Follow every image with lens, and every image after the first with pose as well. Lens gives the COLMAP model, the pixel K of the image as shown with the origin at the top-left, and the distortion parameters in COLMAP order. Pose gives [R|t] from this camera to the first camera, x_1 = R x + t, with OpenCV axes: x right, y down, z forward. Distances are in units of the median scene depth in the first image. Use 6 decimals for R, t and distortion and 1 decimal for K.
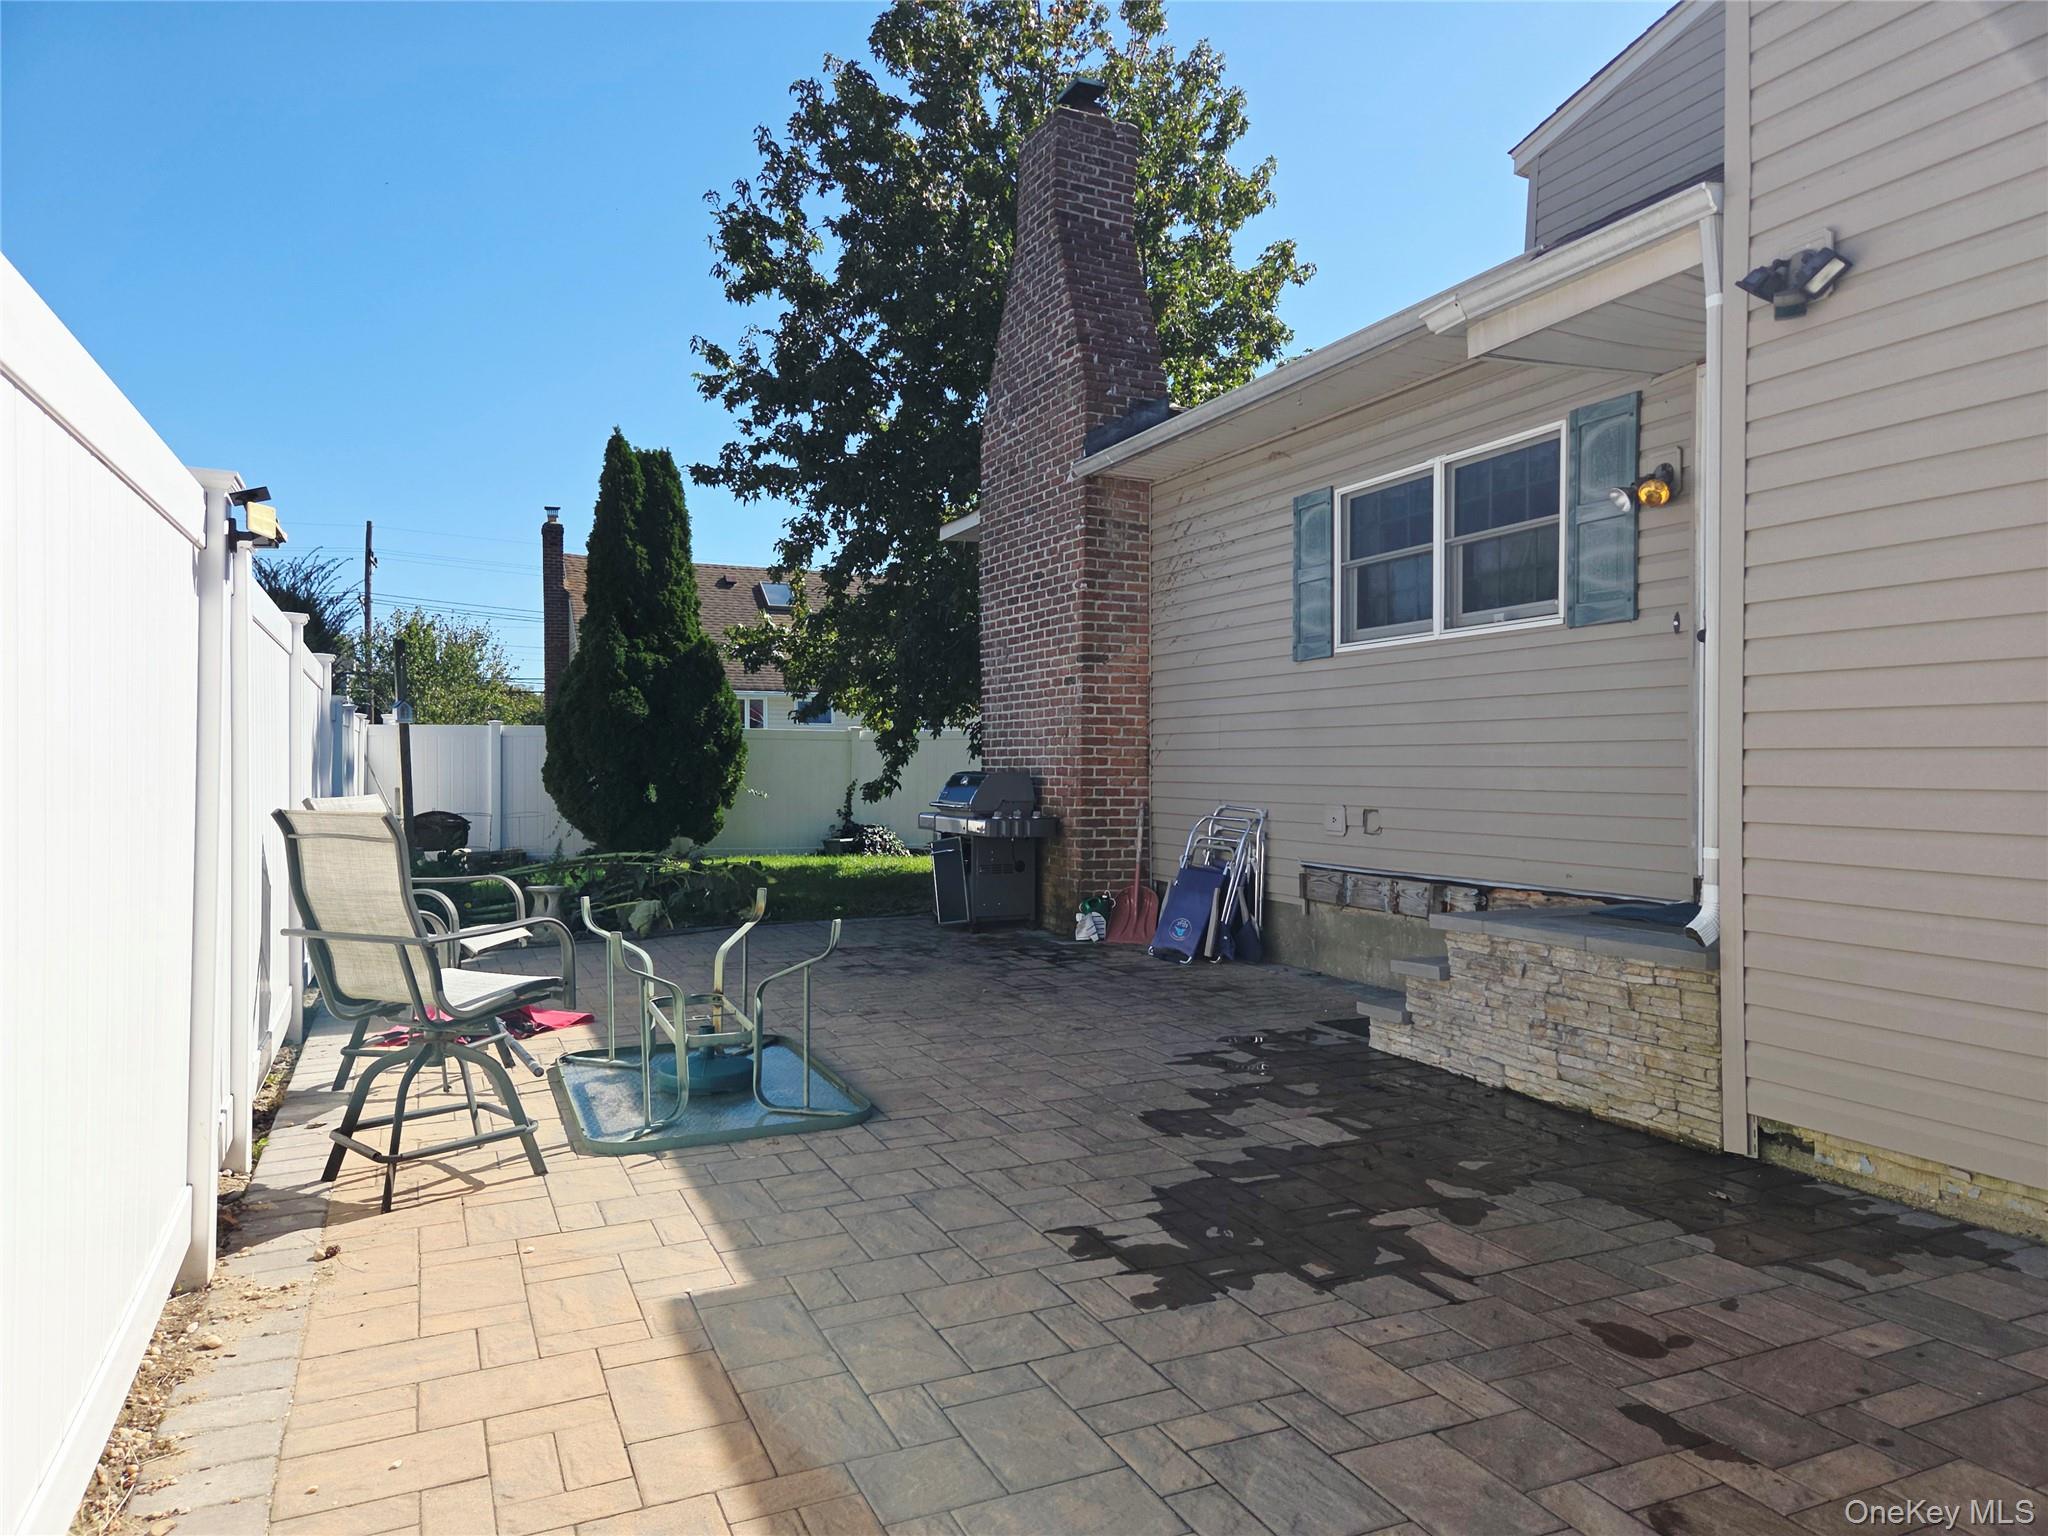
lens RADIAL K [[1393.6, 0, 1027.1], [0, 1393.6, 765.7], [0, 0, 1]] dist [-0.005054, -0.004373]
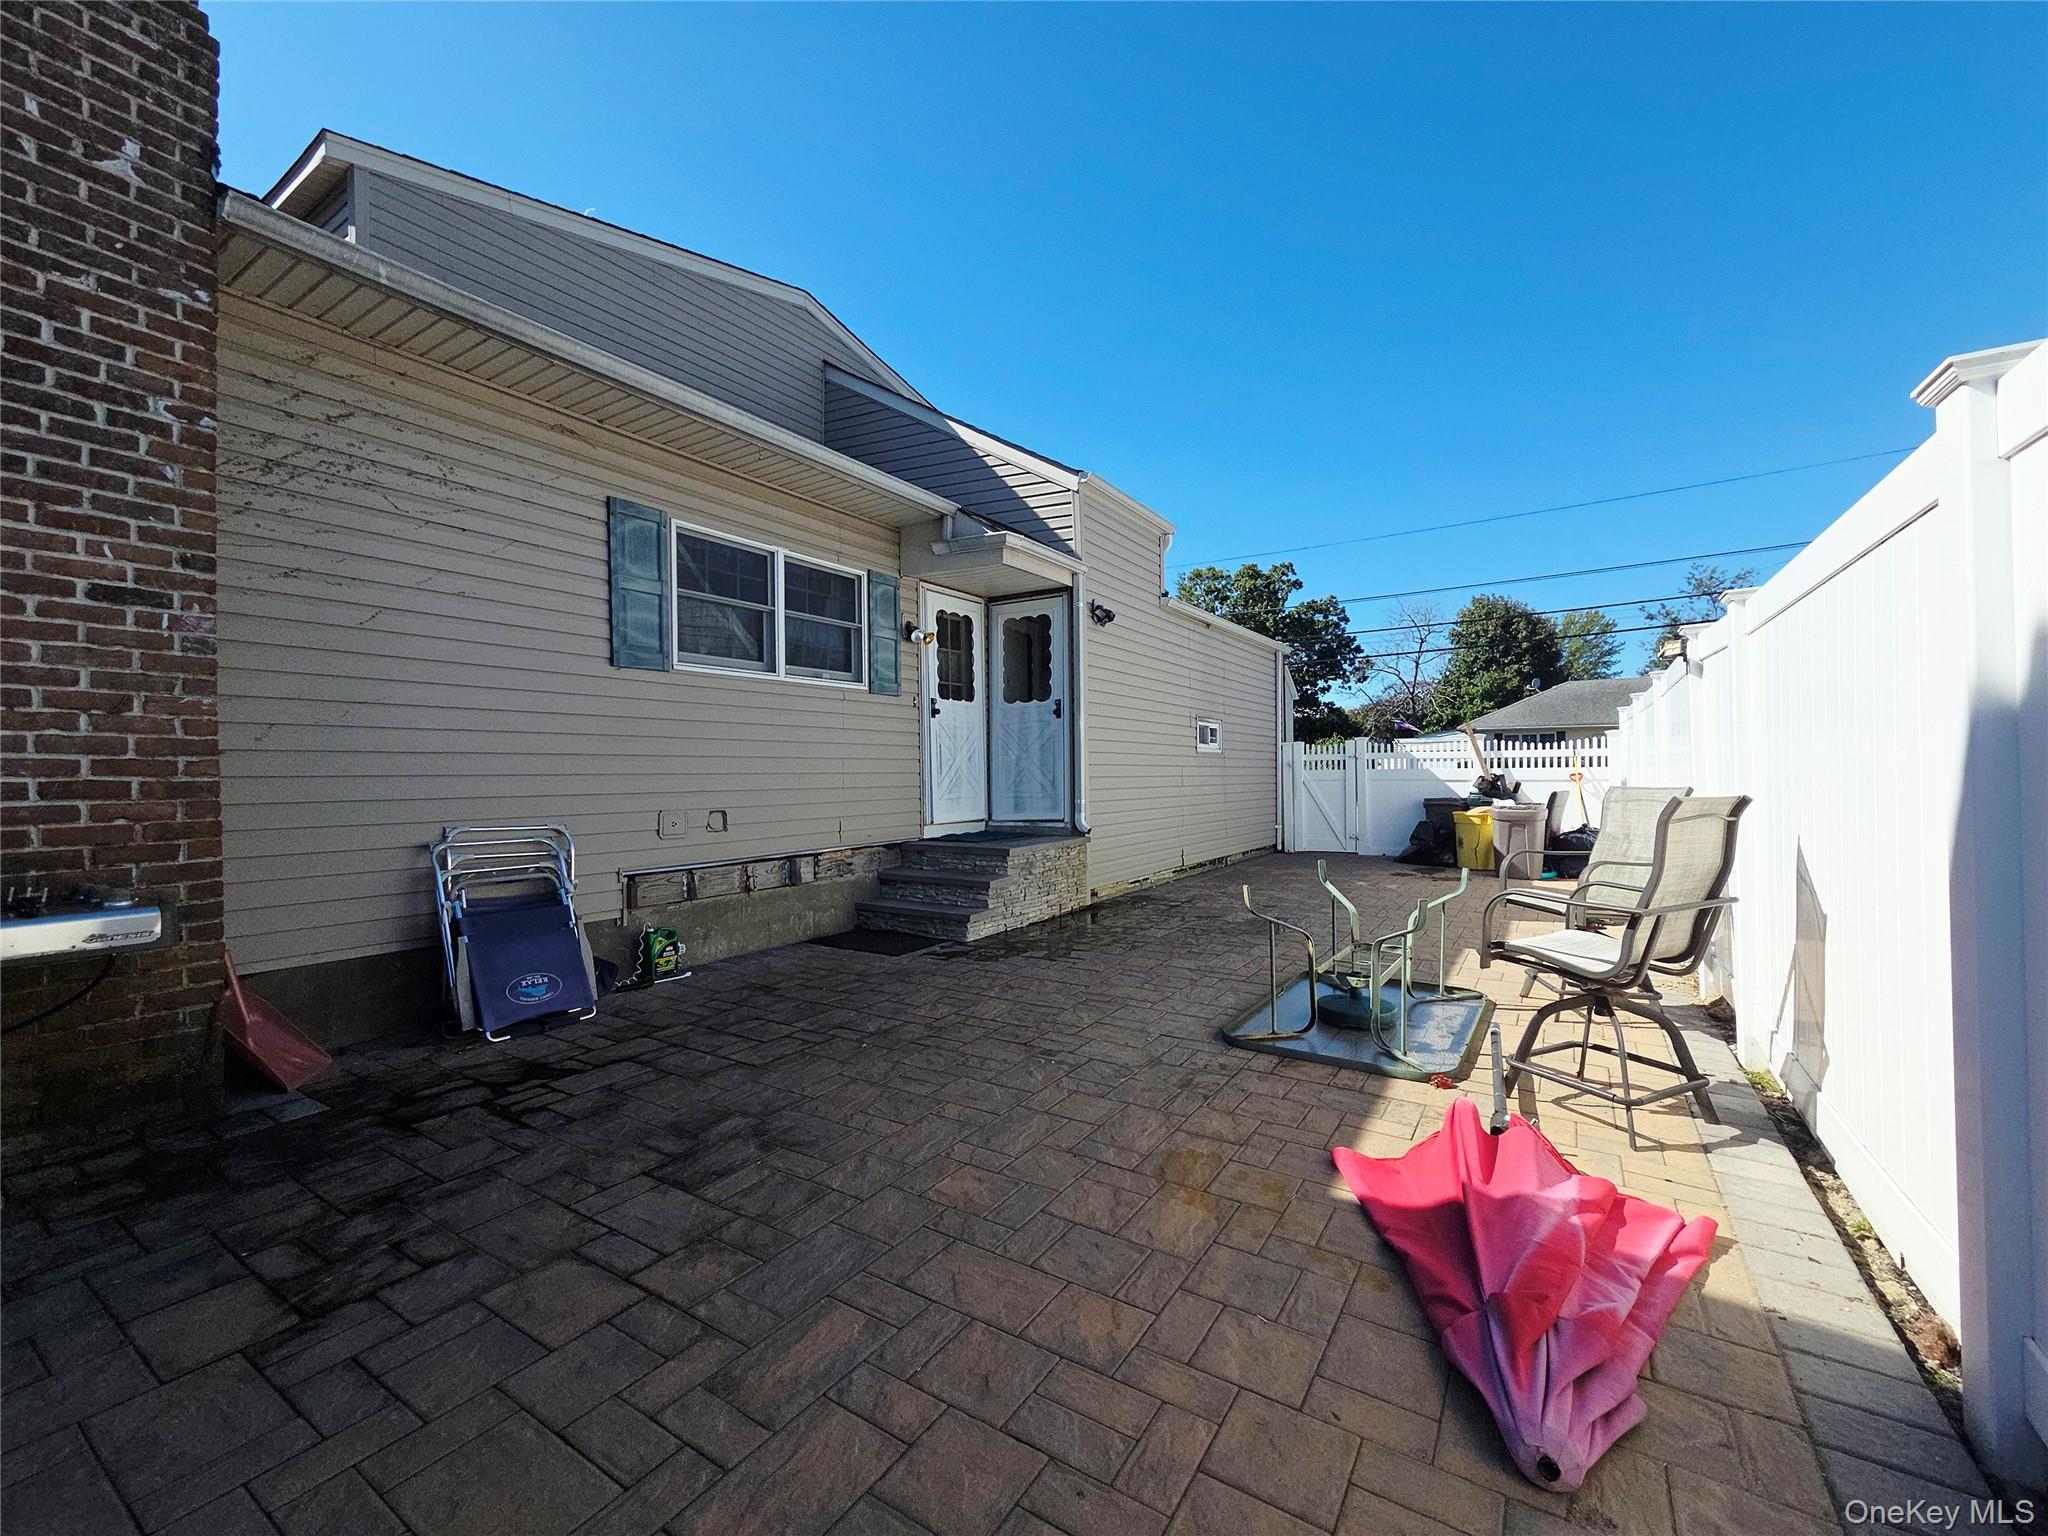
lens RADIAL K [[838.1, 0, 1020.6], [0, 838.1, 767.8], [0, 0, 1]] dist [0.003102, -0.000058]
pose [[-0.560283, 0.004679, 0.828288, -0.488389], [0.006024, 0.999981, -0.001574, -0.002265], [-0.828279, 0.004108, -0.560300, 1.197183]]
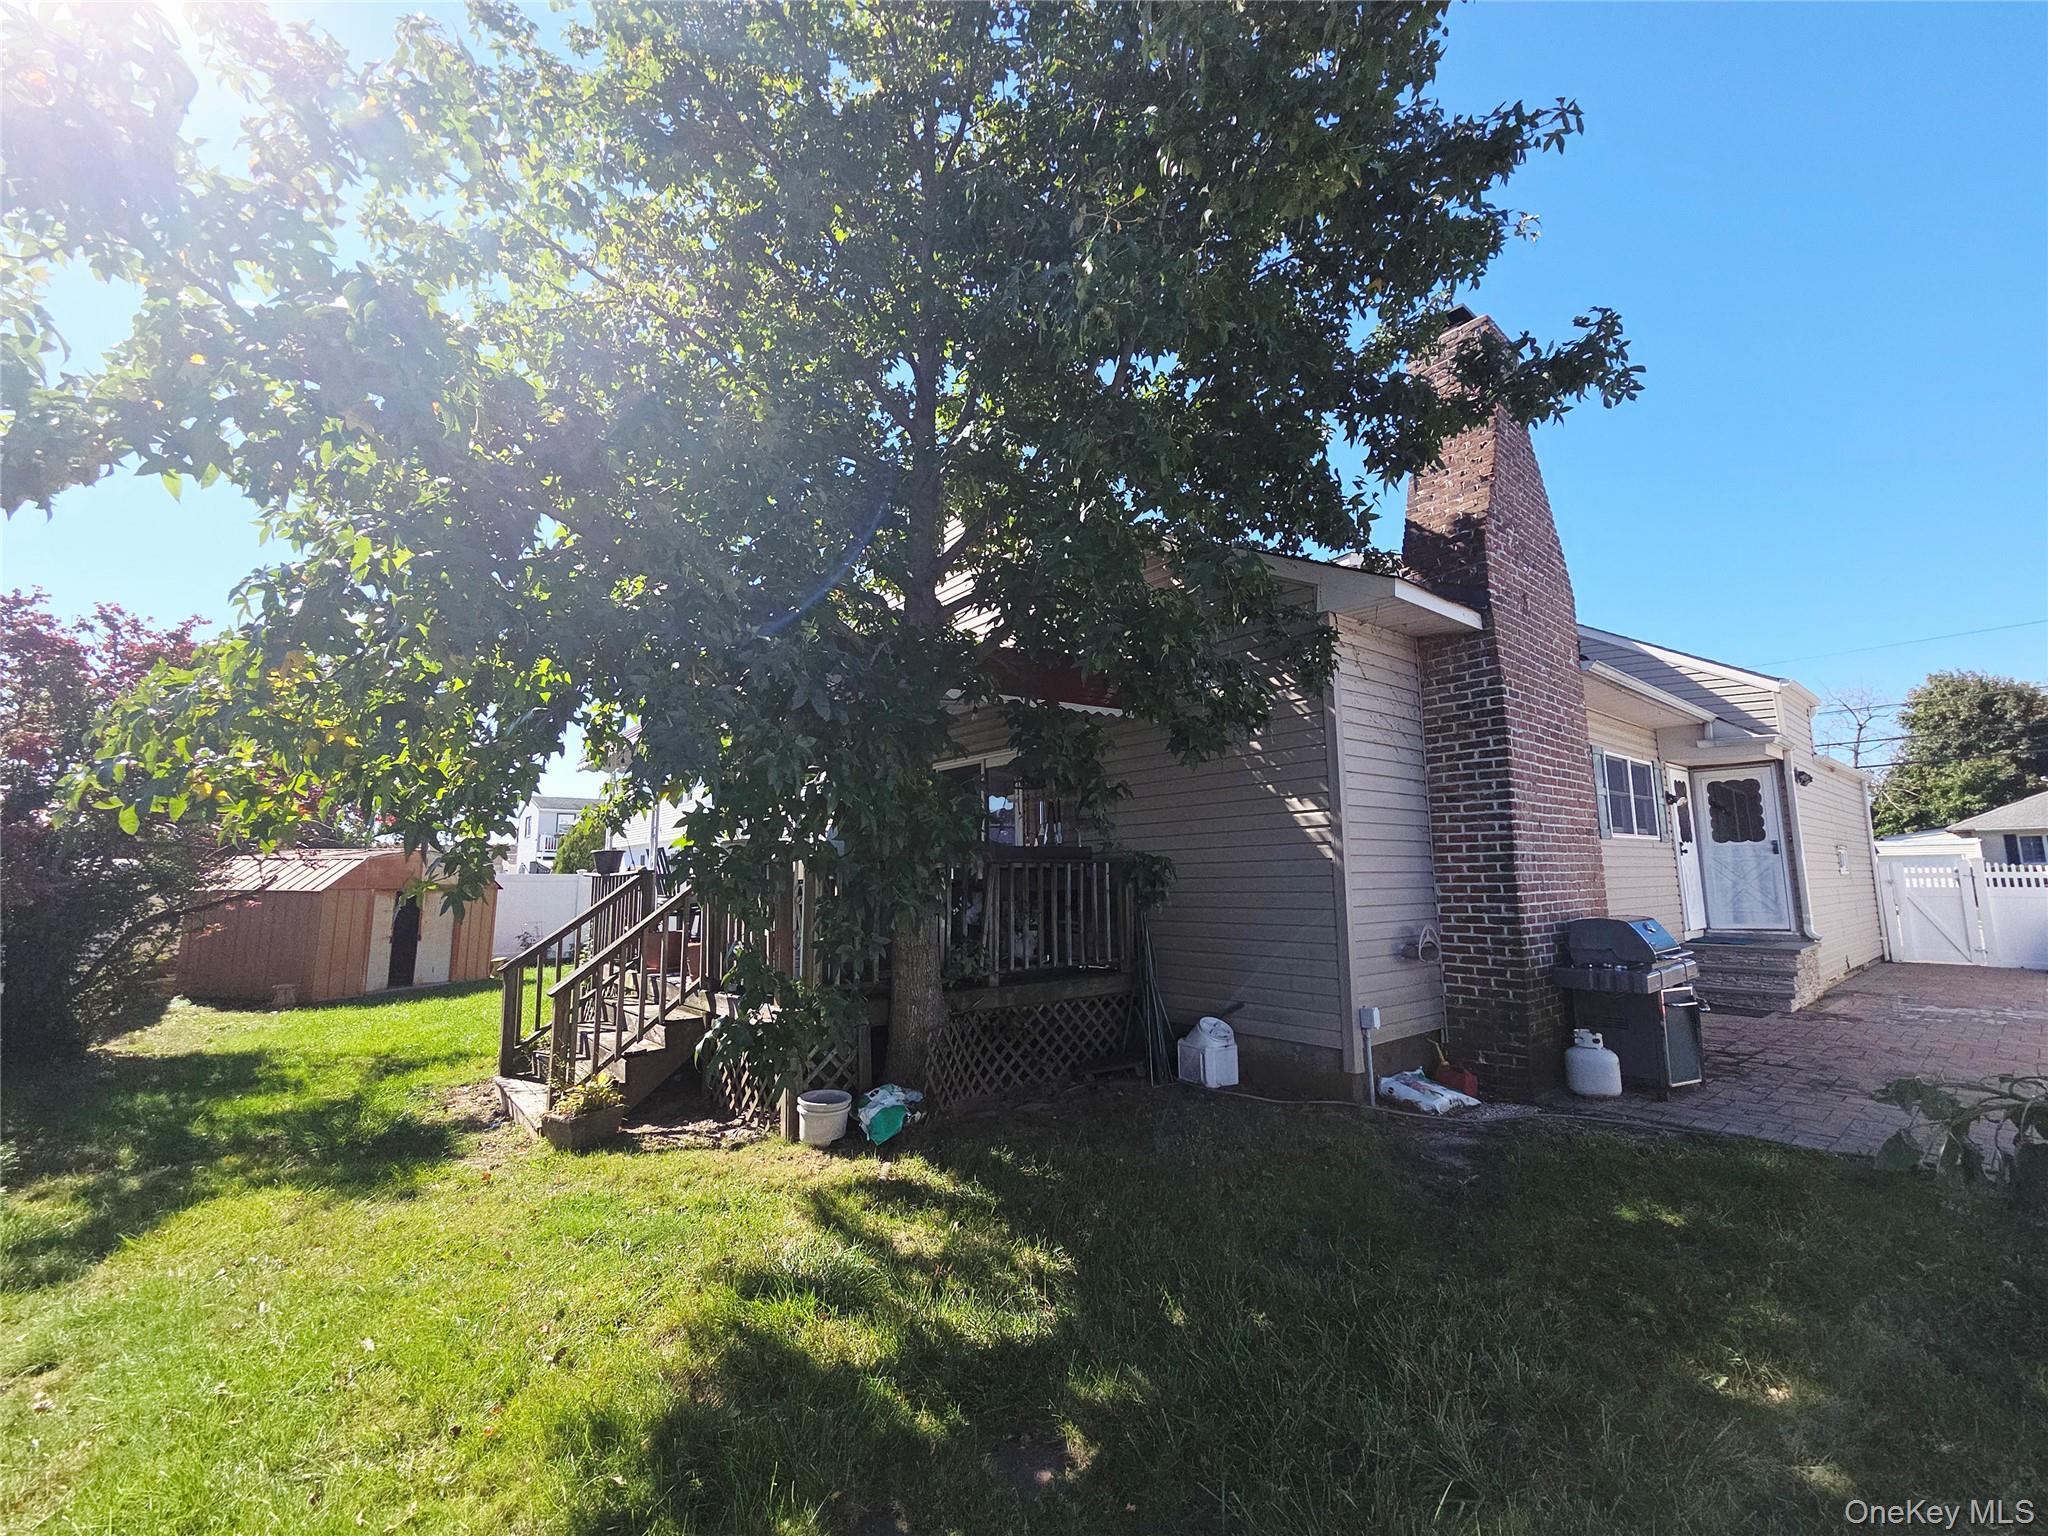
lens RADIAL K [[838.1, 0, 1027.9], [0, 838.1, 766.5], [0, 0, 1]] dist [0.003102, -0.000058]
pose [[-0.284082, 0.123897, 0.950761, -0.666721], [0.007323, 0.991867, -0.127066, -0.039993], [-0.958772, -0.029134, -0.282678, 2.182463]]
